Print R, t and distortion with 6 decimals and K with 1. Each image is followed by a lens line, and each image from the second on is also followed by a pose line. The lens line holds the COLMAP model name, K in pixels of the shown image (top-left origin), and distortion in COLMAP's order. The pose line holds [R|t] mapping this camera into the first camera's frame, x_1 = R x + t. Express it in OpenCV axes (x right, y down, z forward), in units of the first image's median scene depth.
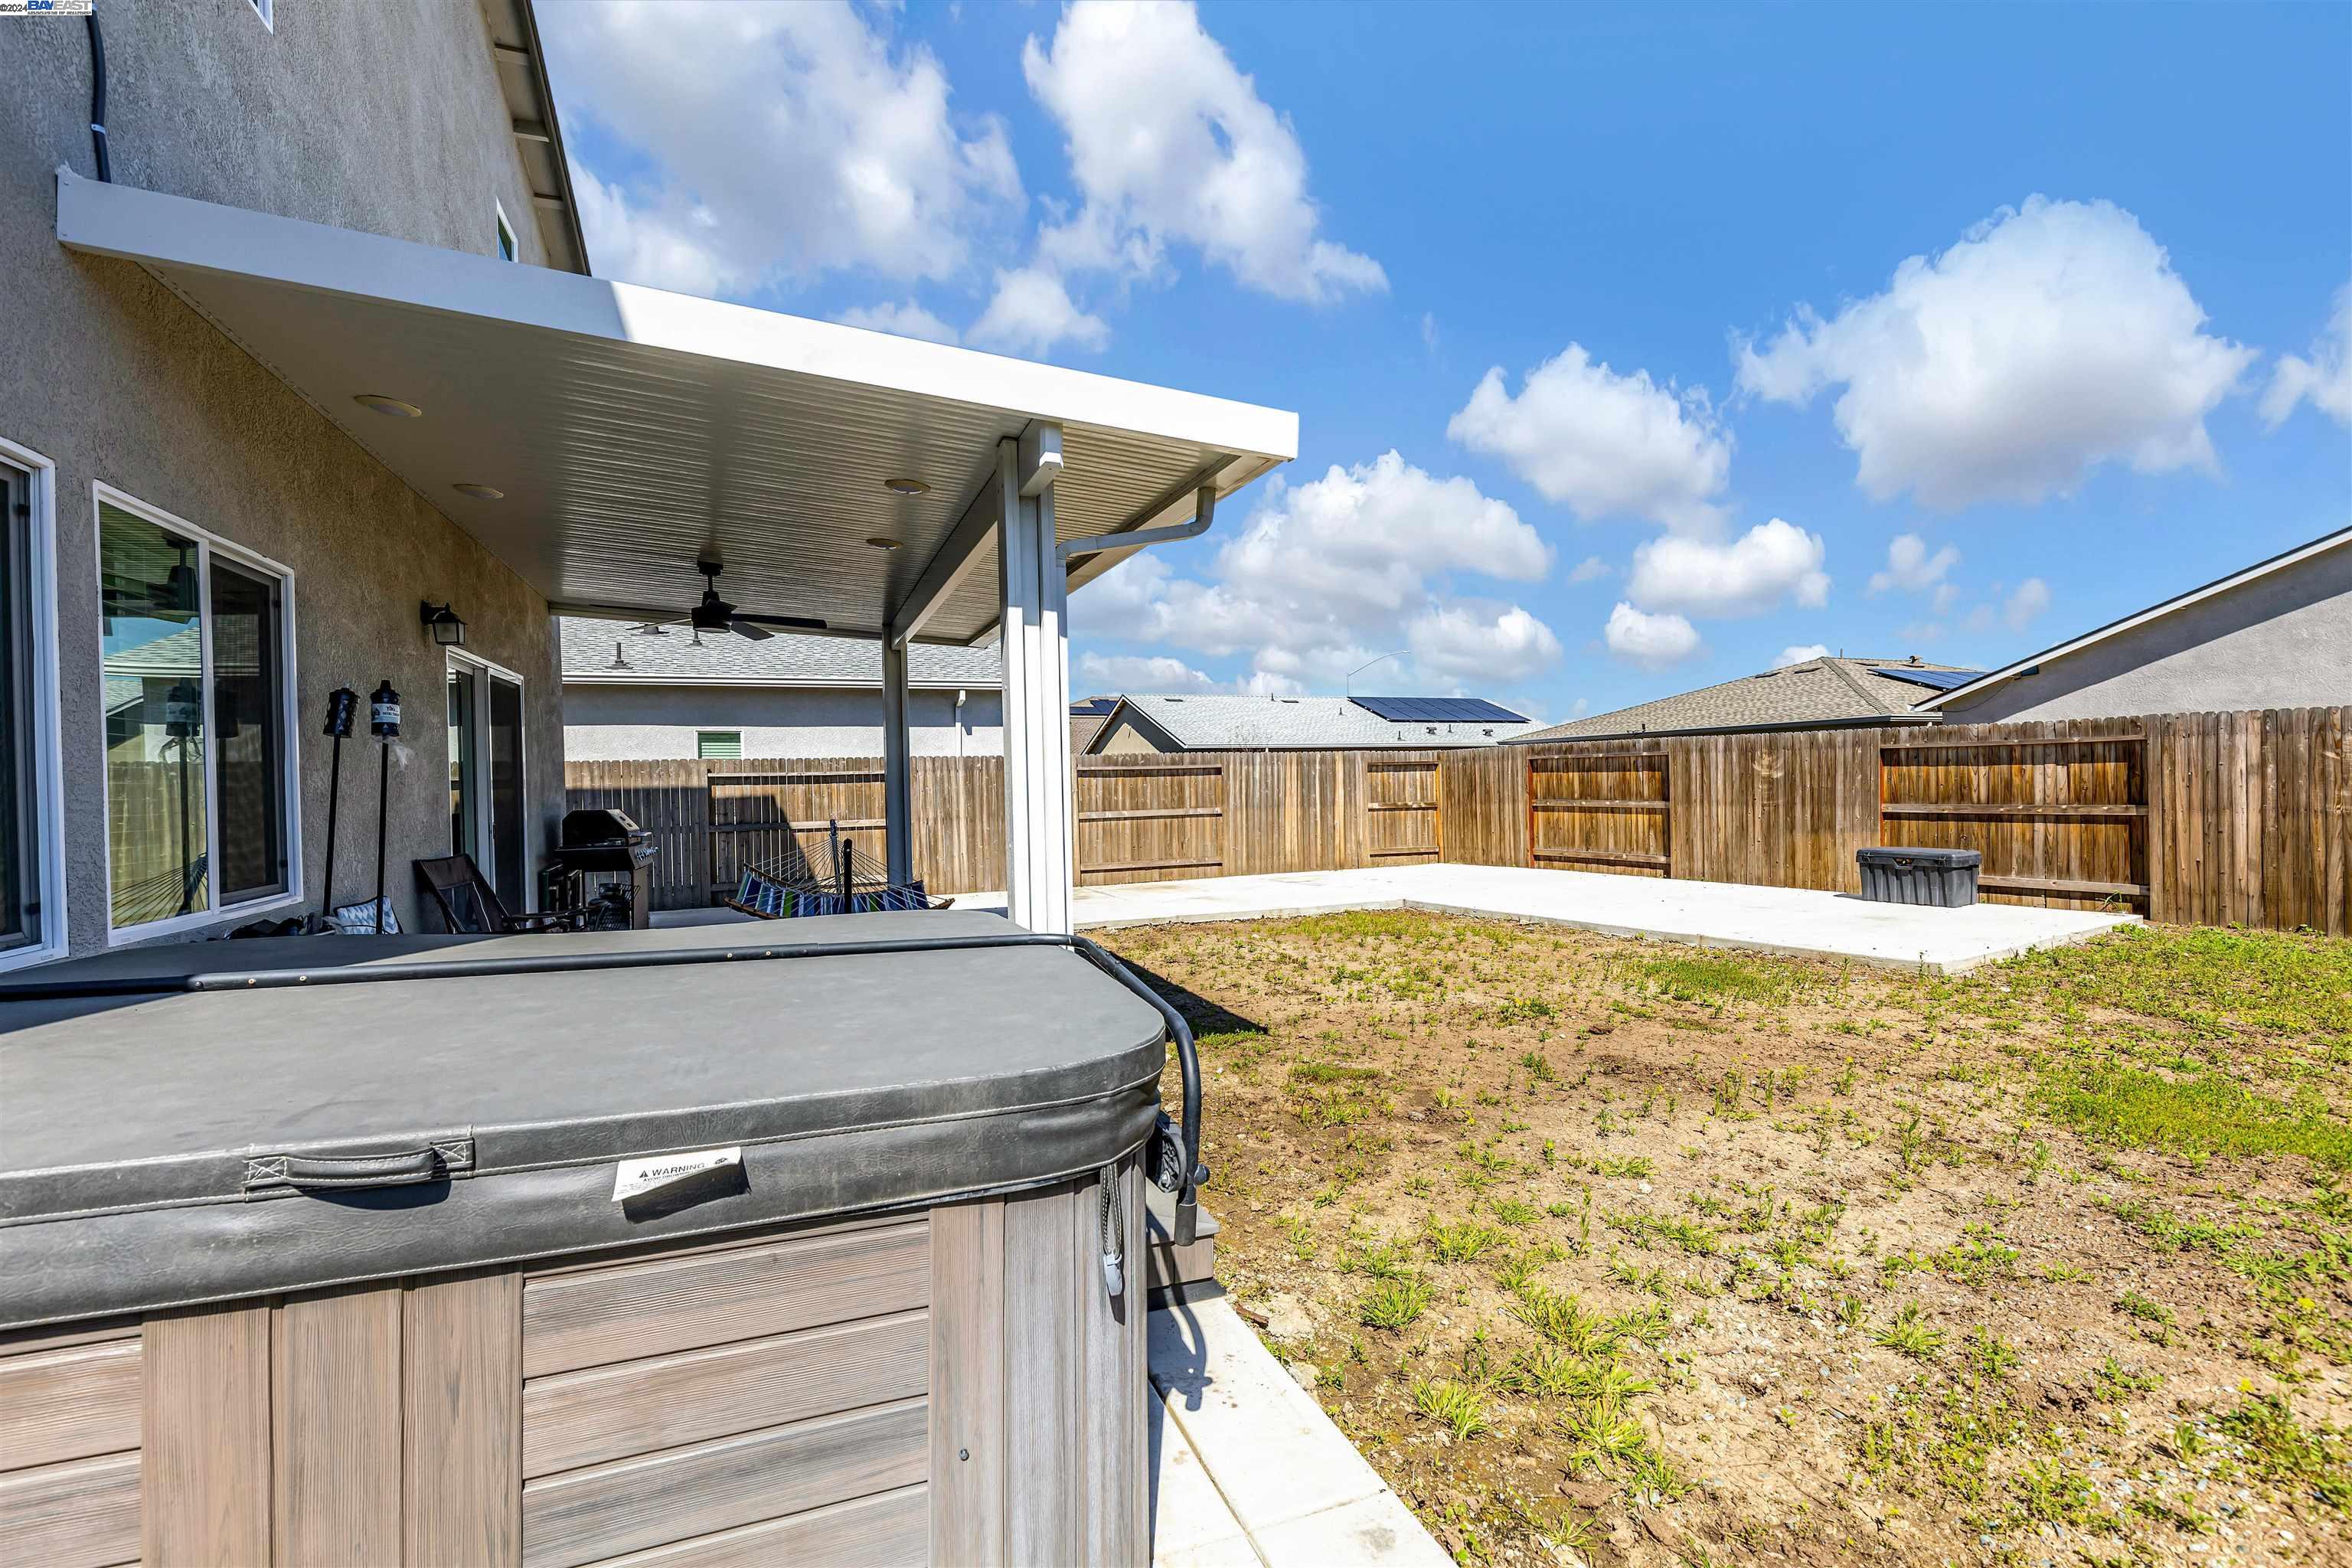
lens RADIAL K [[1057.8, 0, 1204.9], [0, 1057.8, 789.7], [0, 0, 1]] dist [-0.000138, -0.000305]
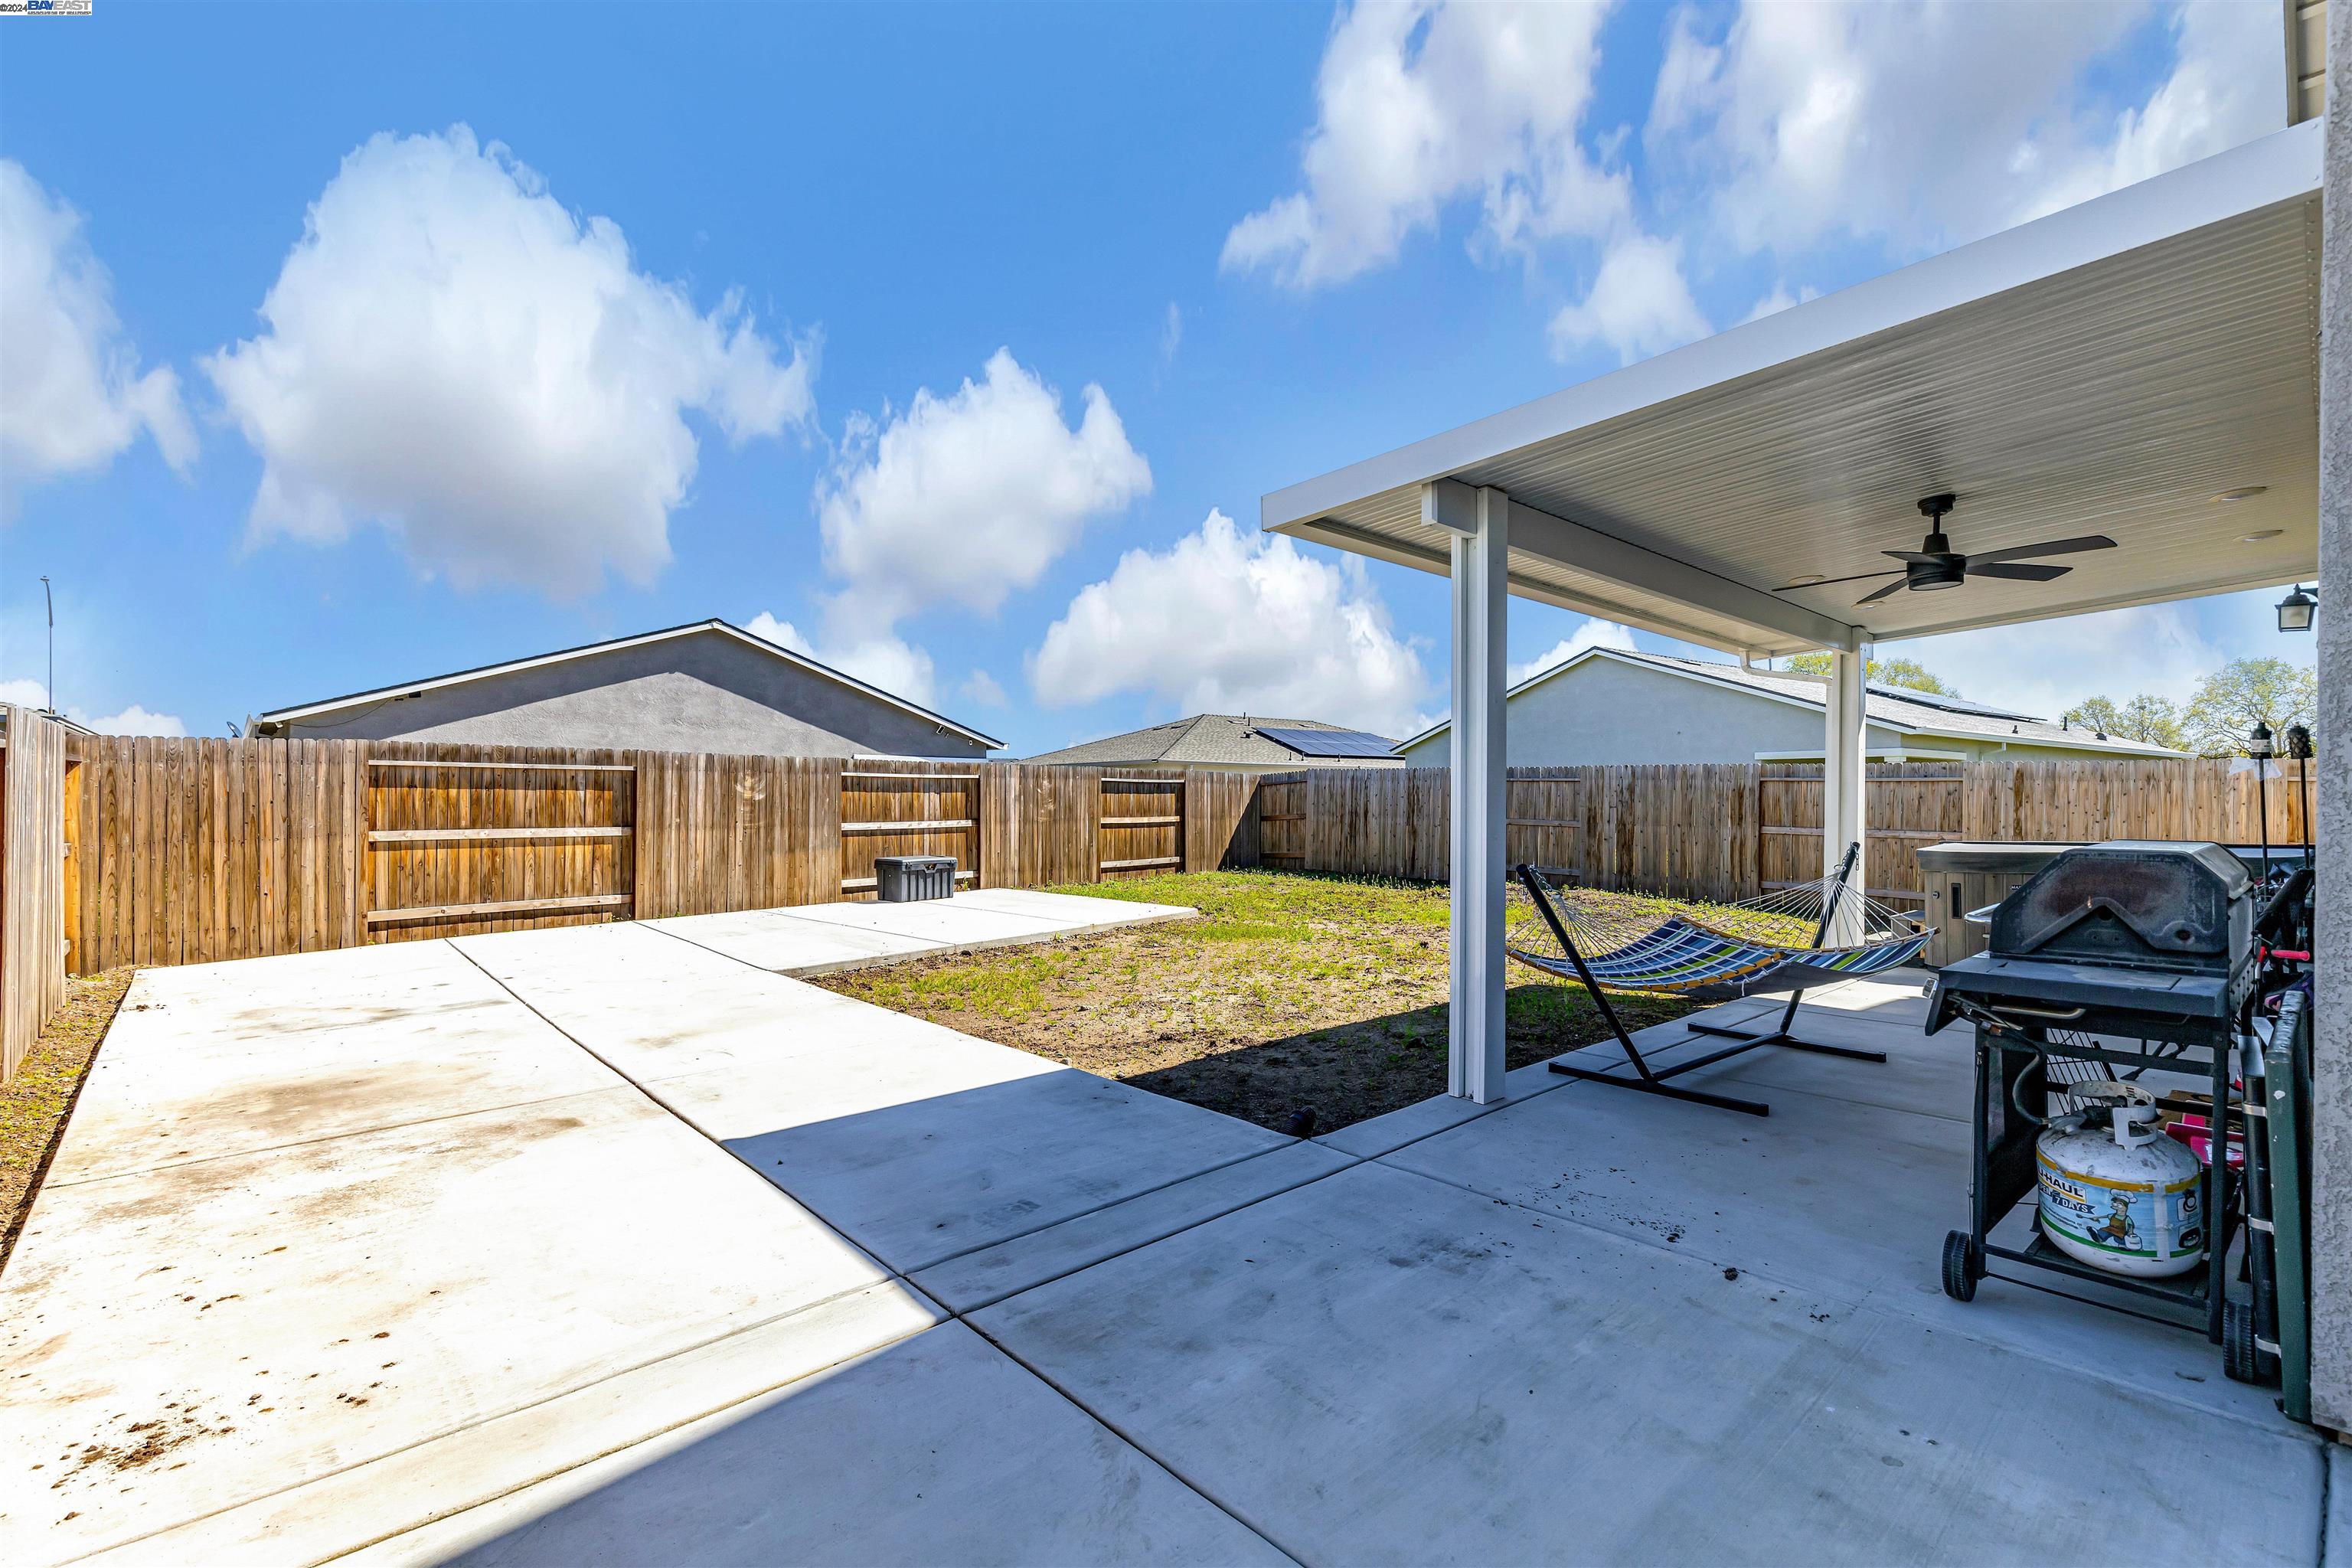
lens RADIAL K [[1057.8, 0, 1204.9], [0, 1057.8, 789.7], [0, 0, 1]] dist [-0.000138, -0.000305]
pose [[-0.378260, 0.021422, 0.925452, -0.500252], [0.011423, 0.999764, -0.018474, 0.002153], [-0.925629, 0.003583, -0.378415, 0.916964]]
